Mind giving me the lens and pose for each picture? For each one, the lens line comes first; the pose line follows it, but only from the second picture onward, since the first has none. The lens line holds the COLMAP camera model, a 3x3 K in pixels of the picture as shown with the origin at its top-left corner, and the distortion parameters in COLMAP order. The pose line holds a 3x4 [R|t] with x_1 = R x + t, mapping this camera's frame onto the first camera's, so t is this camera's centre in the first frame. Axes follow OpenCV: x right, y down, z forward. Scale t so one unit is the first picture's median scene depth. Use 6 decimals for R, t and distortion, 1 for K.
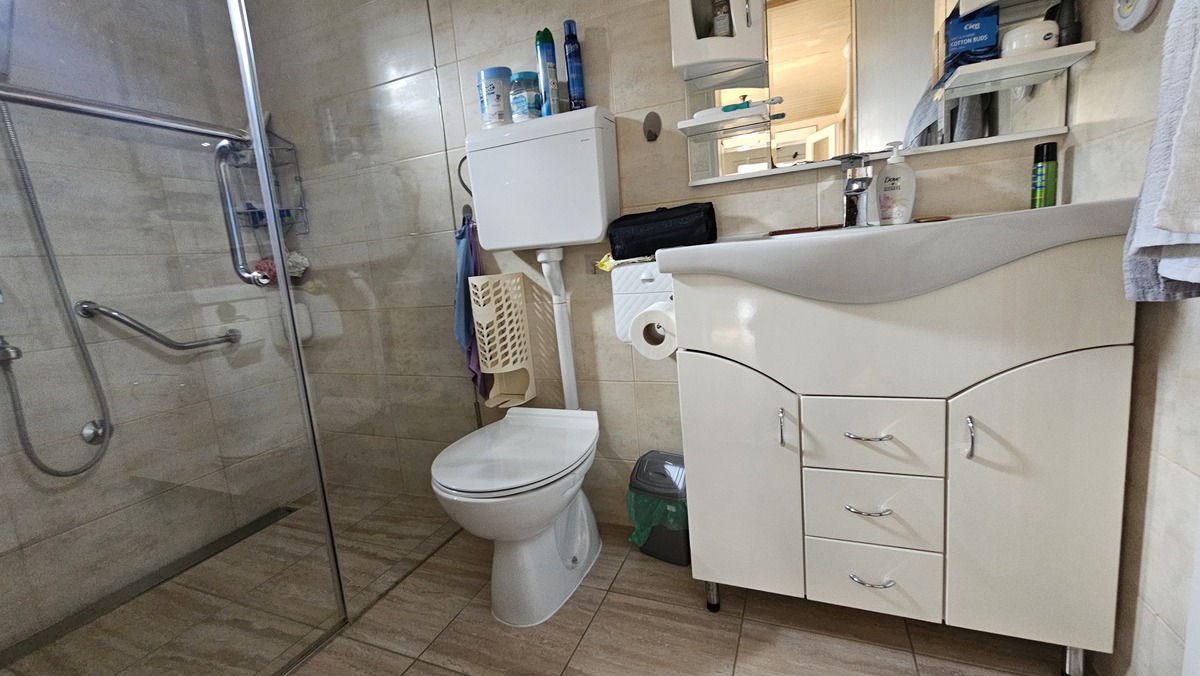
lens RADIAL K [[492.8, 0, 595.8], [0, 492.8, 339.4], [0, 0, 1]] dist [-0.000850, 0.000219]
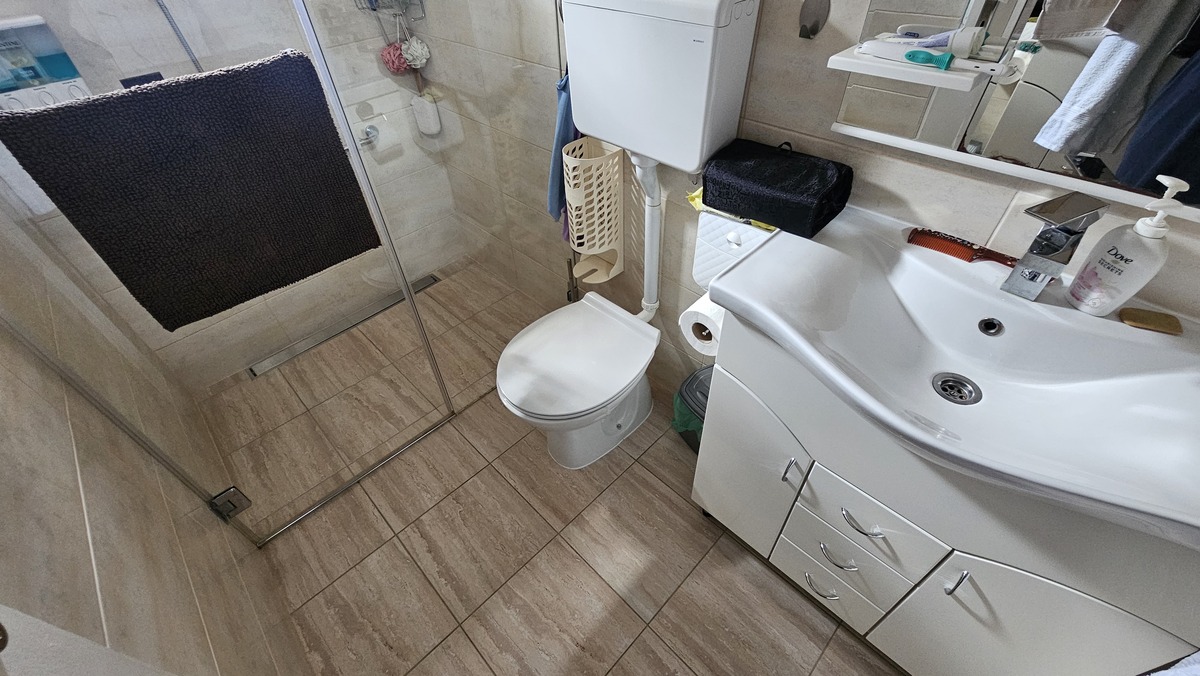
lens RADIAL K [[492.8, 0, 596.0], [0, 492.8, 338.6], [0, 0, 1]] dist [-0.000850, 0.000219]
pose [[0.923382, 0.299622, -0.239983, 0.119735], [-0.103042, 0.795660, 0.596915, -0.402550], [0.369794, -0.526452, 0.765572, 0.153909]]
